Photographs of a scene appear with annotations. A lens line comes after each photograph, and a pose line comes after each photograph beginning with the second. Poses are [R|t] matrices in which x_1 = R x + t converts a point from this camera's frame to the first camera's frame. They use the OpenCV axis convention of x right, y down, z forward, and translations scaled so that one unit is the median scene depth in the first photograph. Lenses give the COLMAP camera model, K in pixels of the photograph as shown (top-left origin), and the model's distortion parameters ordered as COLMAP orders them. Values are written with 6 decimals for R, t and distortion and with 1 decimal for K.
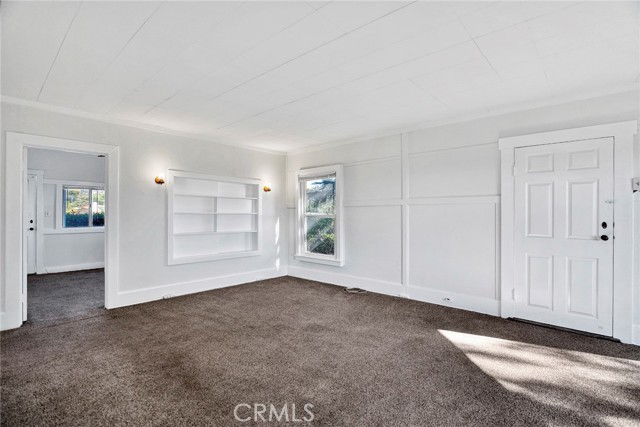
lens RADIAL K [[298.2, 0, 321.5], [0, 298.2, 209.5], [0, 0, 1]] dist [-0.003574, 0.000382]
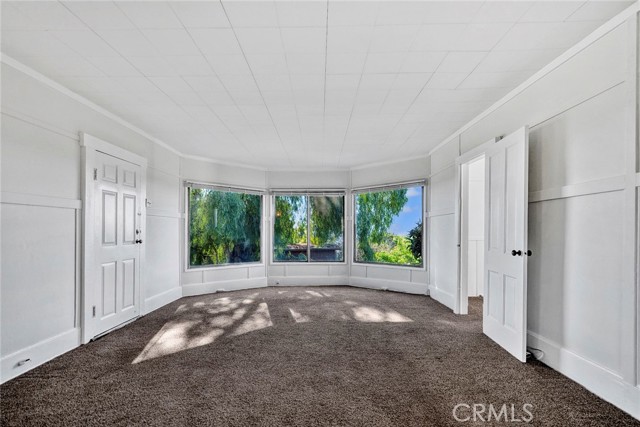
lens RADIAL K [[309.4, 0, 321.2], [0, 309.4, 230.2], [0, 0, 1]] dist [-0.005674, 0.000512]
pose [[-0.658392, 0.004344, 0.752663, -0.522195], [0.004833, 0.999987, -0.001544, 0.043568], [-0.752660, 0.002620, -0.658404, 1.110968]]
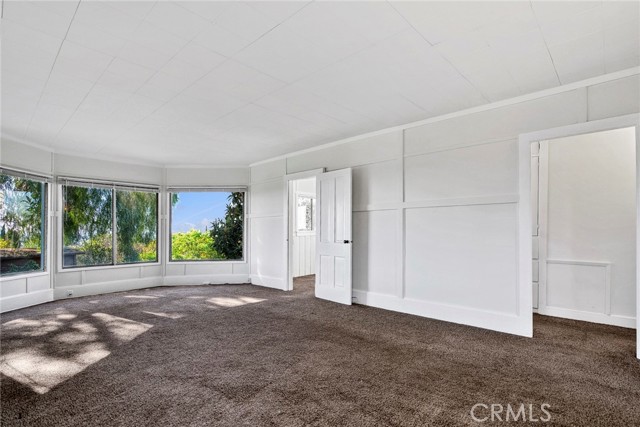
lens RADIAL K [[313.5, 0, 318.8], [0, 313.5, 228.9], [0, 0, 1]] dist [0.000902, 0.000712]
pose [[-0.999310, 0.004015, 0.036920, -0.198208], [0.003853, 0.999983, -0.004471, 0.052531], [-0.036937, -0.004326, -0.999308, 1.564460]]
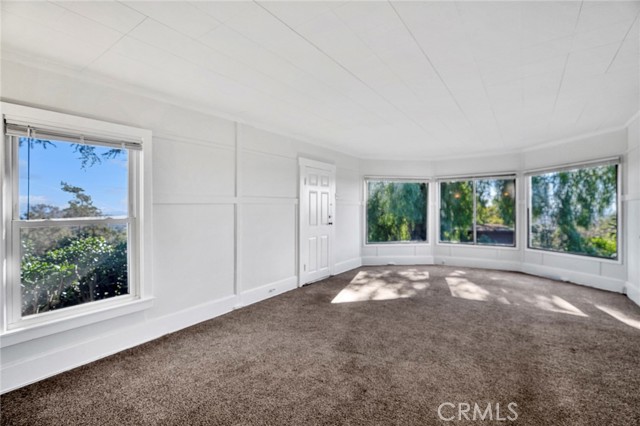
lens RADIAL K [[298.2, 0, 321.5], [0, 298.2, 209.0], [0, 0, 1]] dist [-0.003574, 0.000382]
pose [[-0.112729, 0.004501, 0.993616, -0.809547], [0.007139, 0.999968, -0.003720, 0.007803], [-0.993600, 0.006674, -0.112757, 1.094831]]
